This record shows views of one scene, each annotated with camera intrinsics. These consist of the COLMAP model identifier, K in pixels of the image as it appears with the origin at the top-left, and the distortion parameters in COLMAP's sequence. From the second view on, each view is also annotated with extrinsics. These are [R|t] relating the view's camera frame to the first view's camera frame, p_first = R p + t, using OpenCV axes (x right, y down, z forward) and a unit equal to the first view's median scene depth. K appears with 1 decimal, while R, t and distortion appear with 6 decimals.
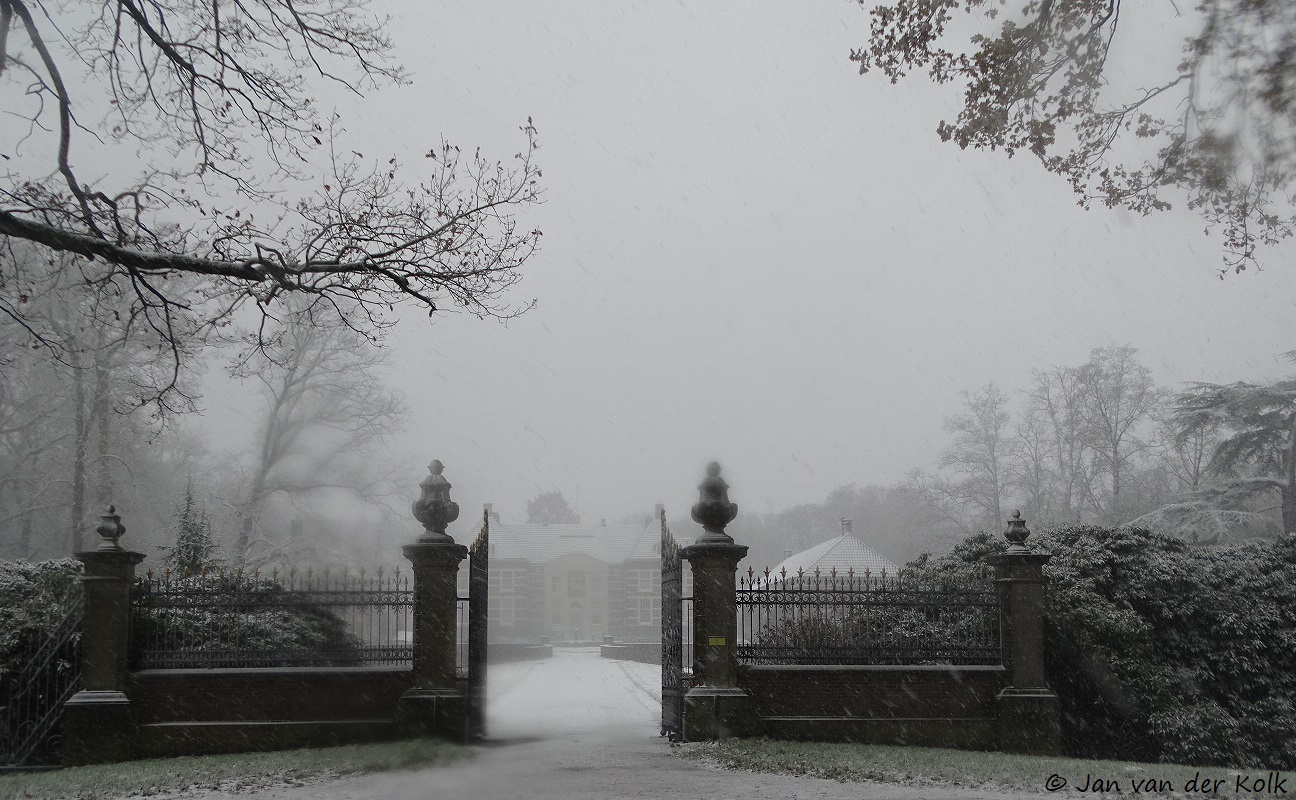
lens RADIAL K [[1647.2, 0, 648.0], [0, 1647.2, 400.0], [0, 0, 1]] dist [0.002088, 0.006320]
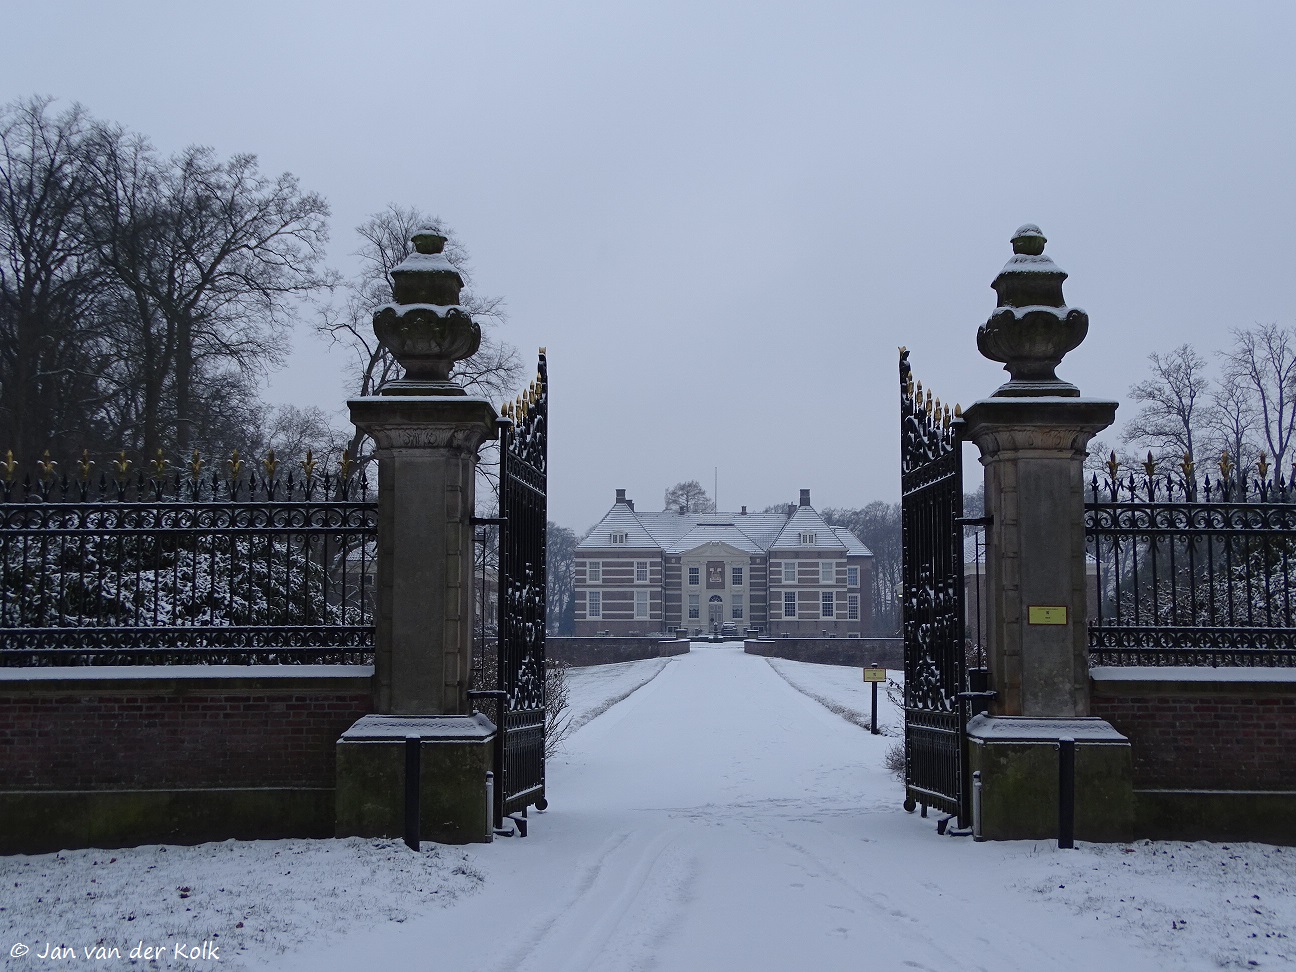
lens RADIAL K [[1091.5, 0, 648.0], [0, 1091.5, 486.0], [0, 0, 1]] dist [-0.002188, 0.001917]
pose [[0.995002, -0.008569, -0.099486, -0.021293], [0.008667, 0.999962, 0.000552, 0.065860], [0.099477, -0.001412, 0.995039, 0.414758]]
